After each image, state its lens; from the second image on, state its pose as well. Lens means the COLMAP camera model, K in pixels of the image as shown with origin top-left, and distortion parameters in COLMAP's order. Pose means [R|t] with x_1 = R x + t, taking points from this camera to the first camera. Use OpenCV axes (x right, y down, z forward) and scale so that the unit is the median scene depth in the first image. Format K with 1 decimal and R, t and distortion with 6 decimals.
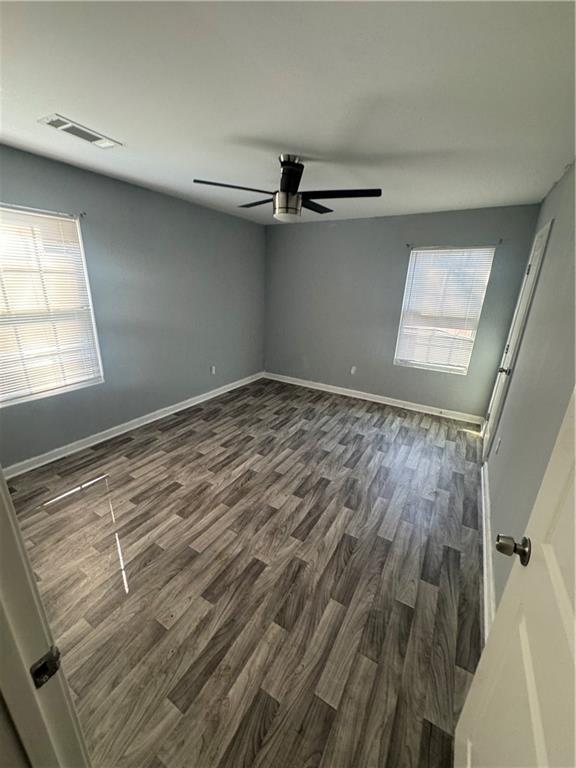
lens RADIAL K [[304.6, 0, 288.0], [0, 304.6, 384.0], [0, 0, 1]] dist [-0.002689, 0.000014]
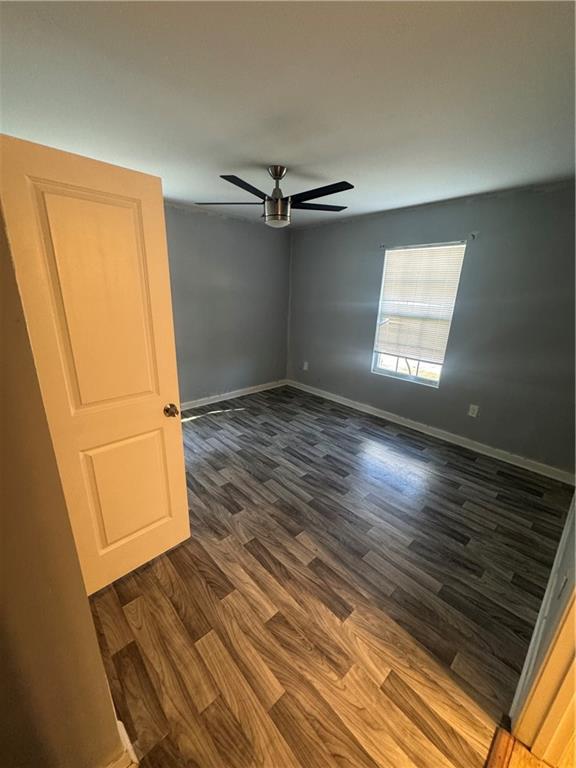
lens RADIAL K [[260.2, 0, 290.3], [0, 260.2, 412.8], [0, 0, 1]] dist [-0.010808, 0.000038]
pose [[-0.239927, 0.381656, -0.892622, 0.564620], [-0.330232, 0.832559, 0.444738, -0.276275], [0.912898, 0.401477, -0.073718, 0.921993]]
